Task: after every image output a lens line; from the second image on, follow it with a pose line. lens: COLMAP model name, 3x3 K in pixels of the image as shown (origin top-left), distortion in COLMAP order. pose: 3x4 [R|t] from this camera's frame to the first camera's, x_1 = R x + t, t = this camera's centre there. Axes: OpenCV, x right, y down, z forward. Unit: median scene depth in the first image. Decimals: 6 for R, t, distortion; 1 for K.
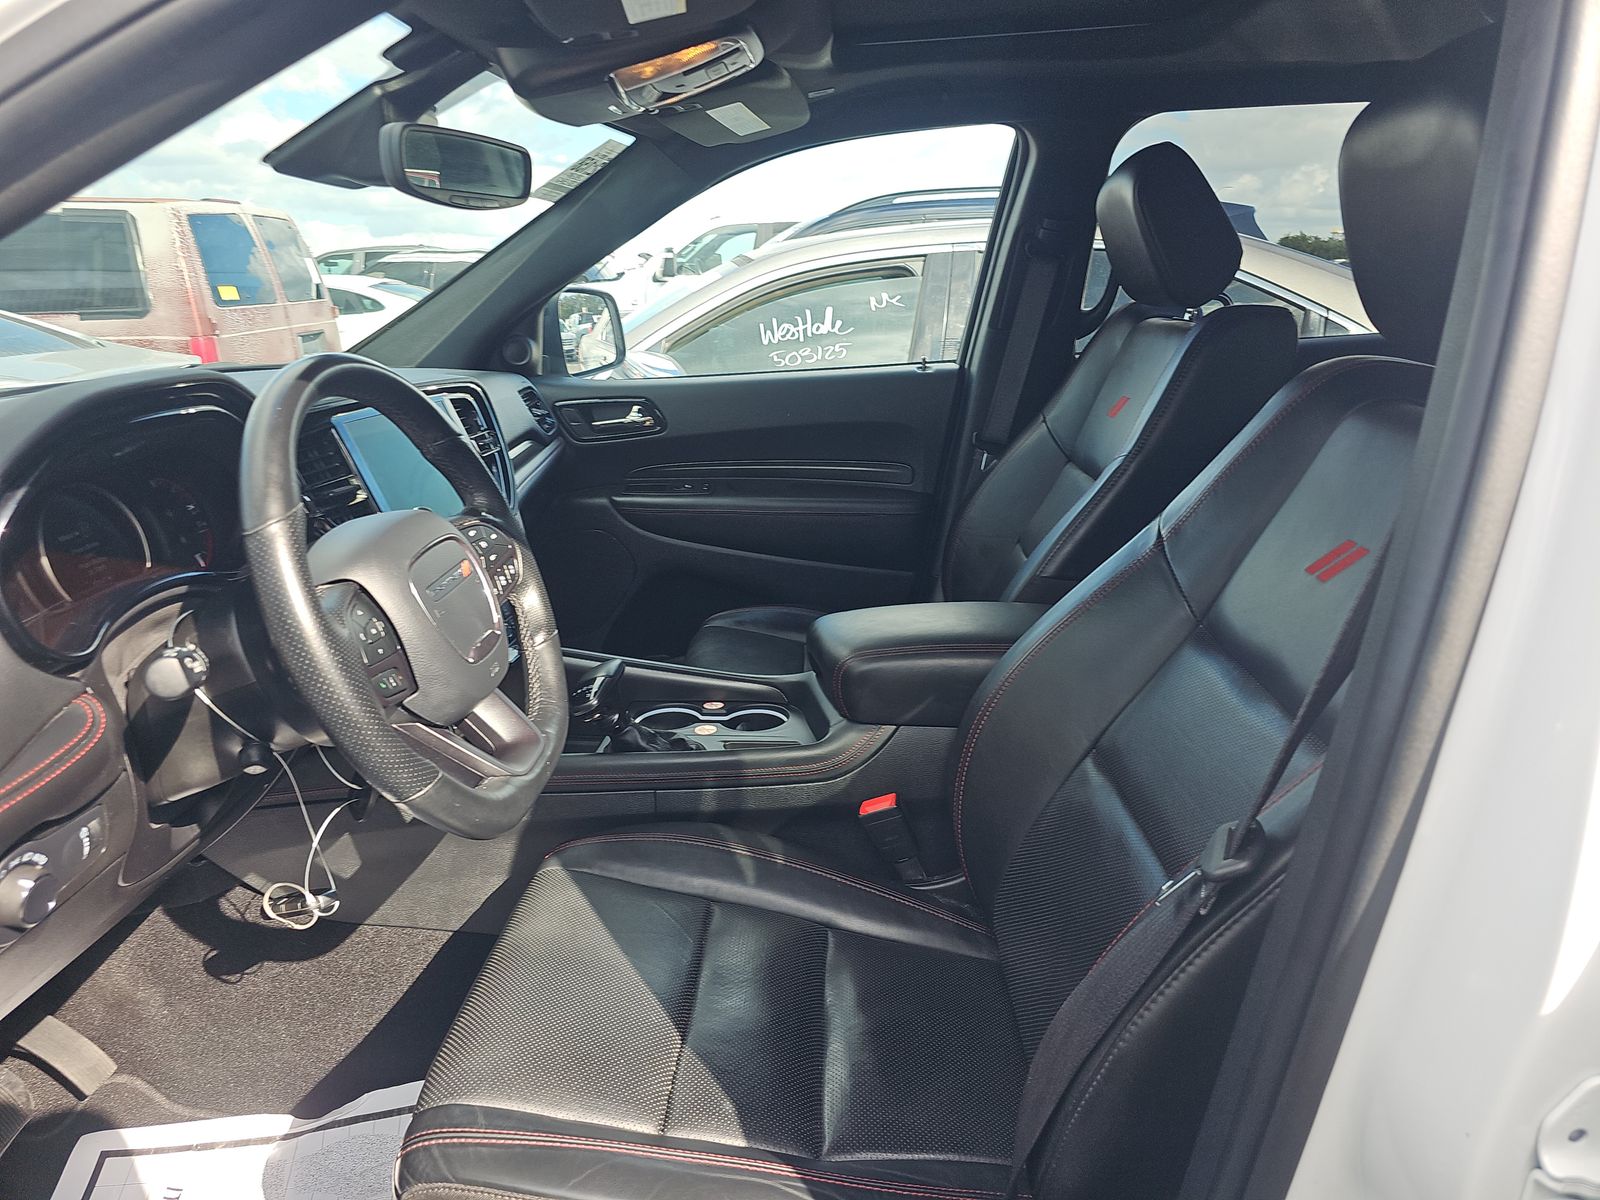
lens RADIAL K [[1050.1, 0, 794.2], [0, 1050.1, 591.7], [0, 0, 1]] dist [0.056045, -0.054903]
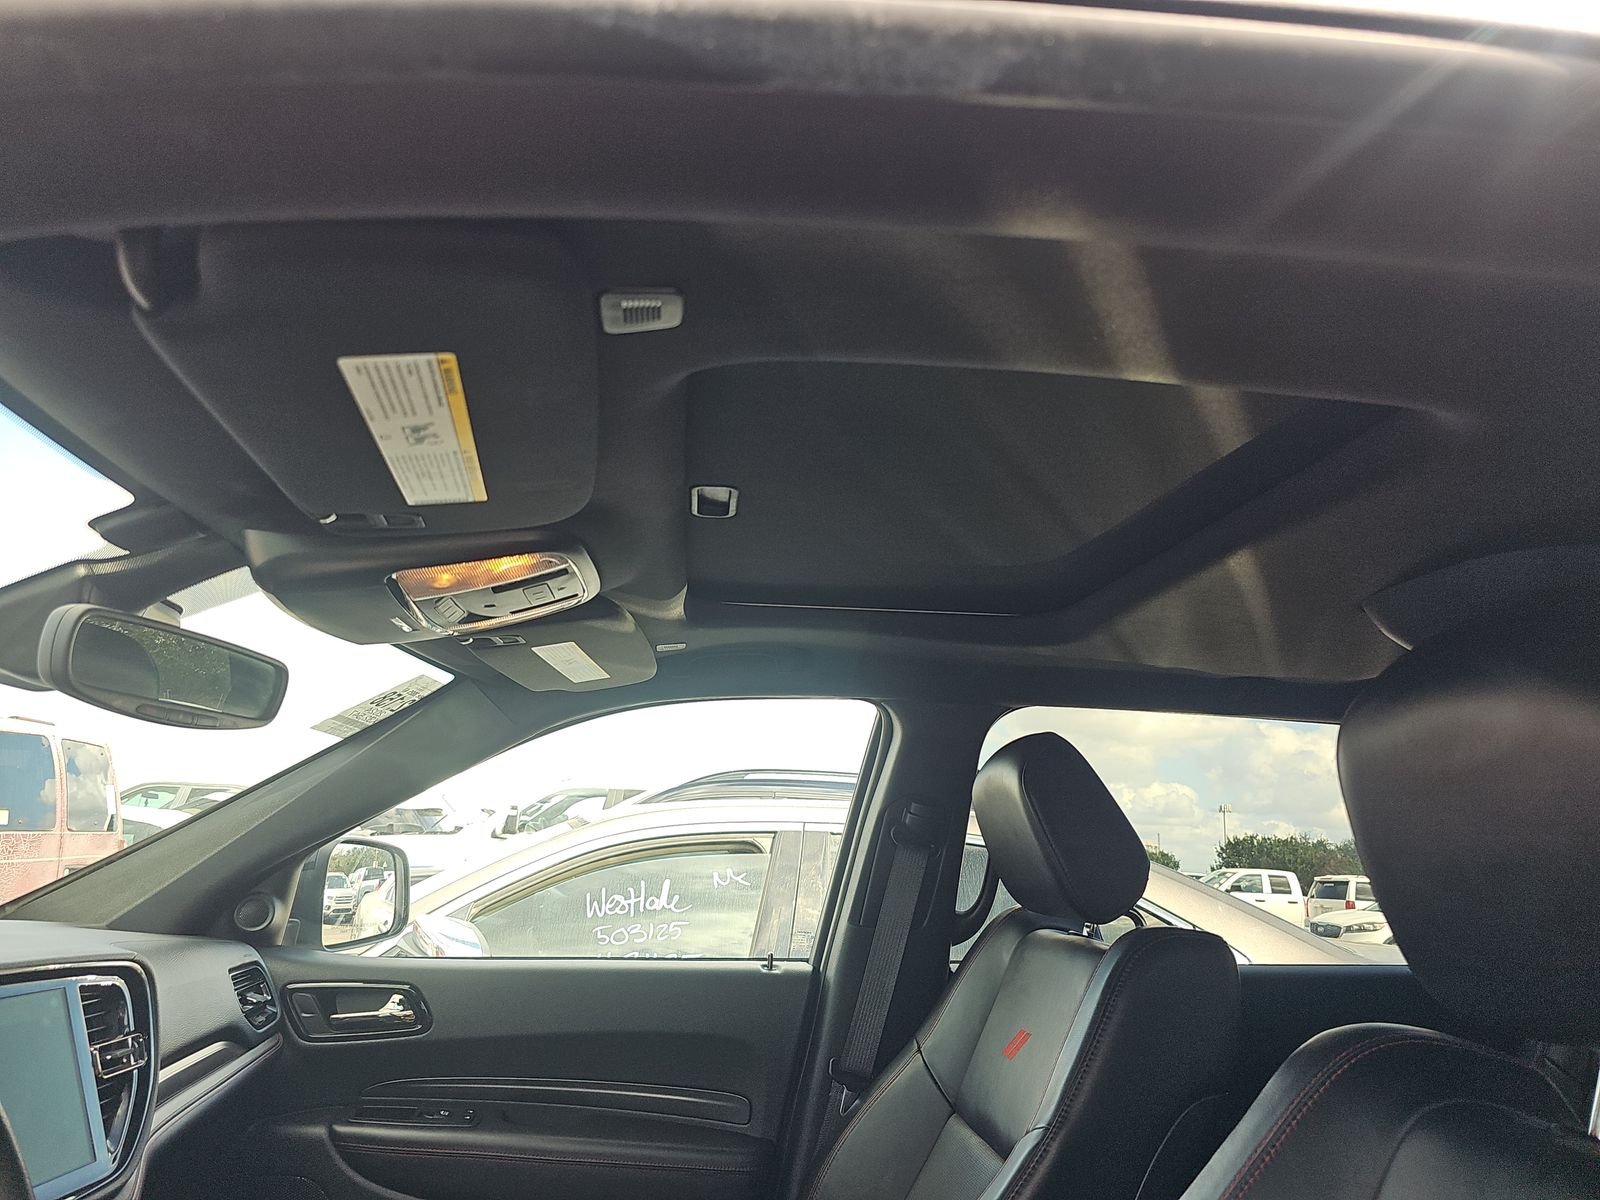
lens RADIAL K [[1050.1, 0, 794.2], [0, 1050.1, 591.7], [0, 0, 1]] dist [0.056045, -0.054903]
pose [[0.987504, 0.105978, 0.116641, 0.016099], [-0.032562, 0.861364, -0.506944, -0.050571], [-0.154195, 0.496811, 0.854051, 0.161277]]
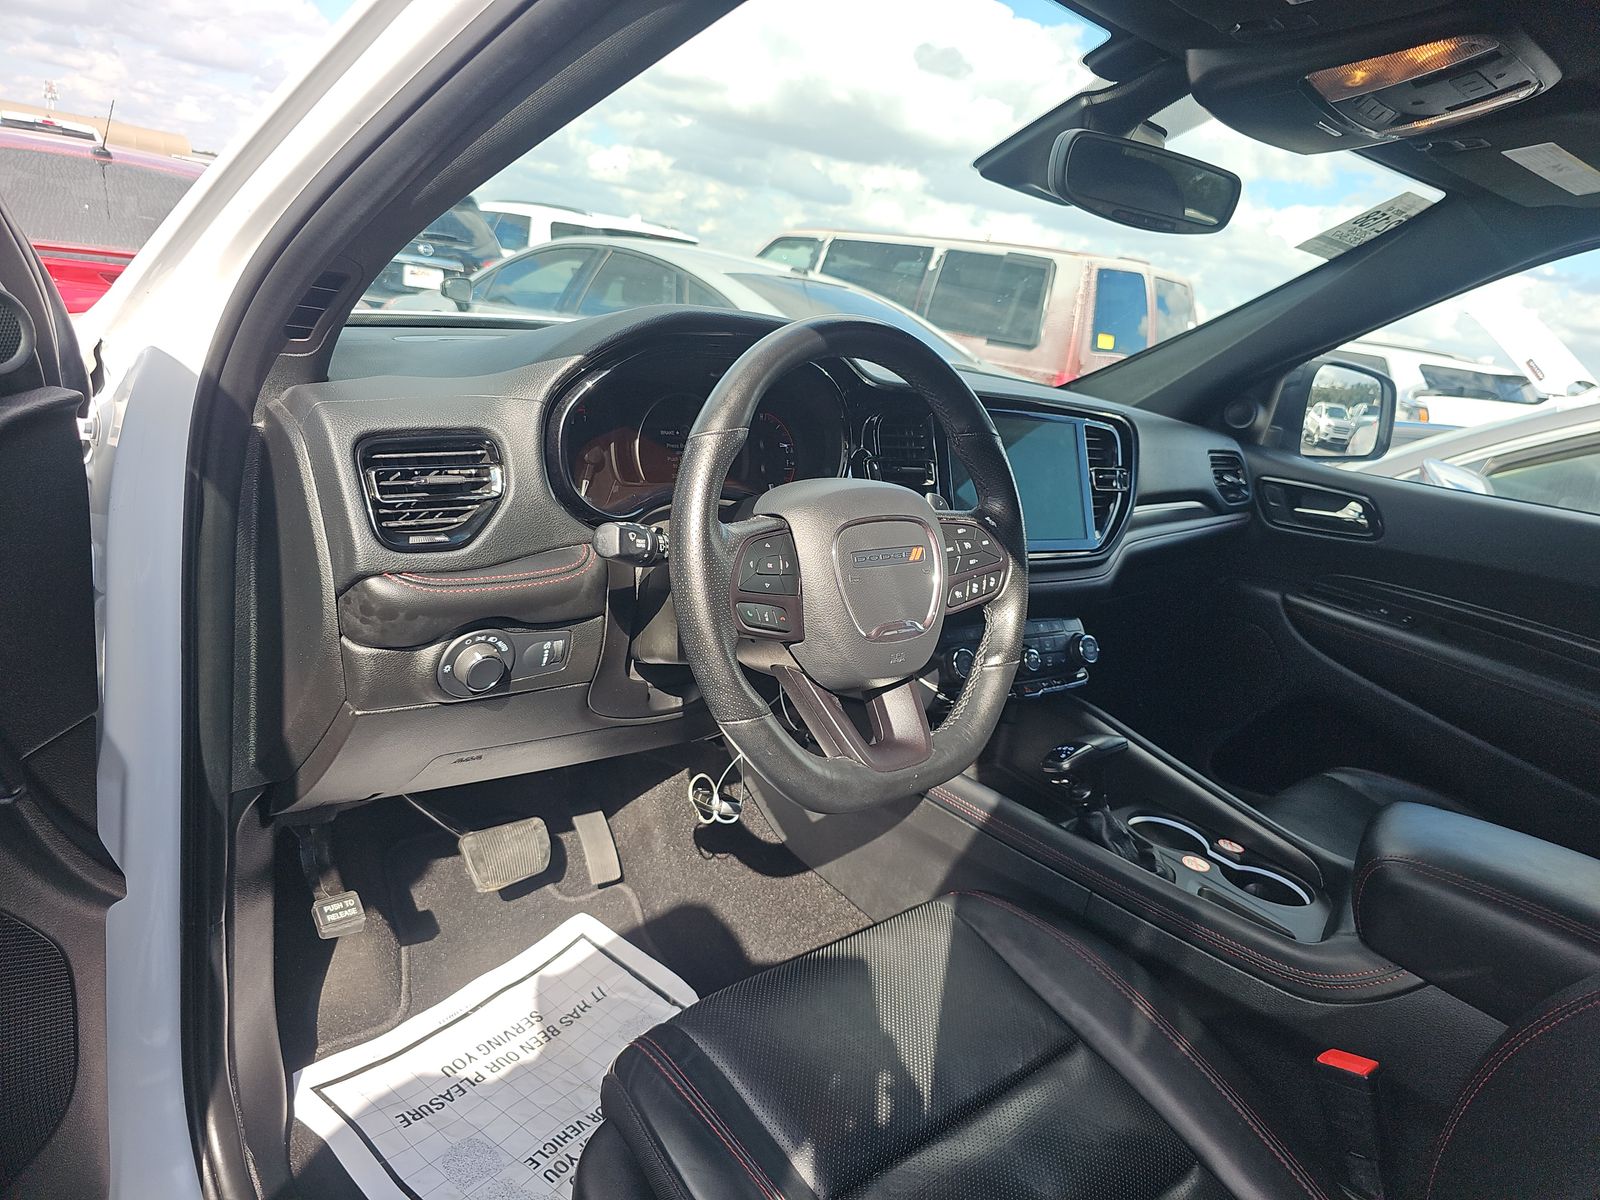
lens RADIAL K [[1055.0, 0, 805.5], [0, 1055.0, 579.3], [0, 0, 1]] dist [0.047616, -0.041773]
pose [[0.698643, 0.308869, -0.645366, 0.123805], [-0.360900, 0.930989, 0.054873, -0.007857], [0.617777, 0.194576, 0.761900, 0.095479]]
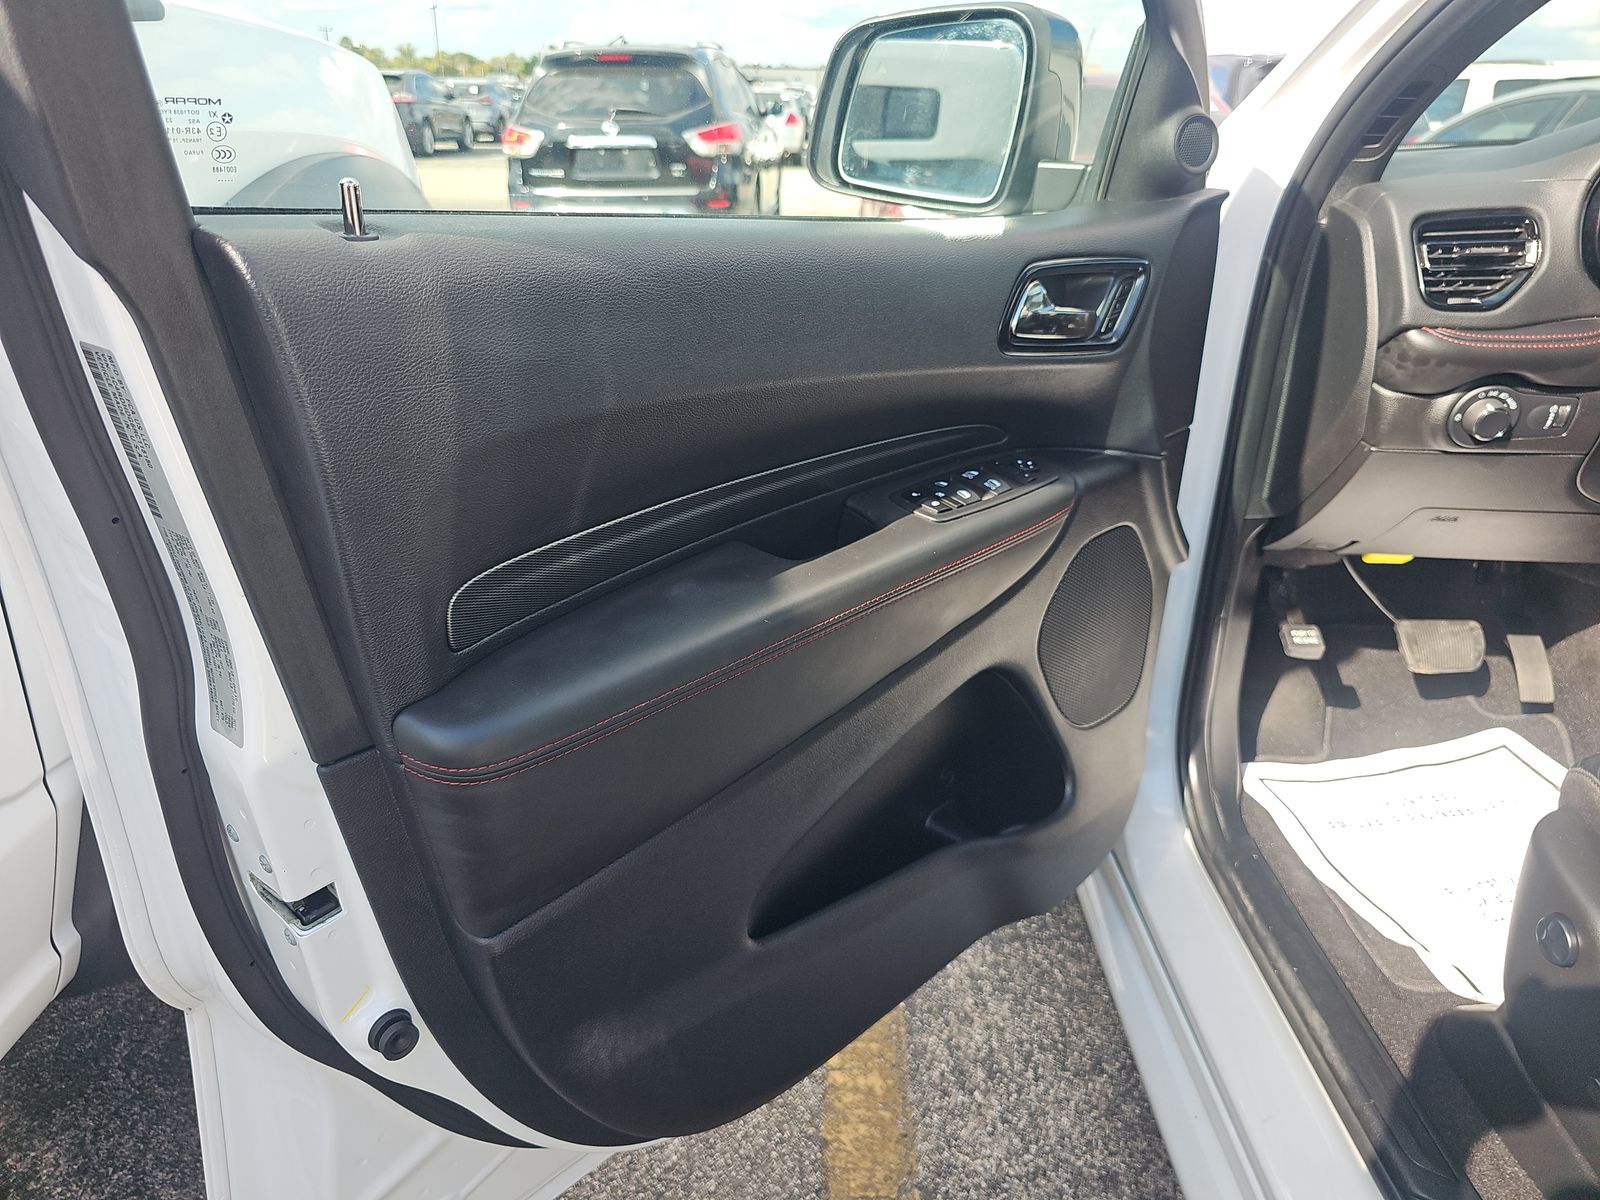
lens RADIAL K [[1085.4, 0, 799.9], [0, 1085.4, 574.5], [0, 0, 1]] dist [-0.002433, -0.005367]
pose [[0.034852, 0.417972, -0.907791, 0.261547], [-0.306782, 0.868962, 0.388317, 0.067706], [0.951142, 0.264960, 0.158511, -0.034065]]
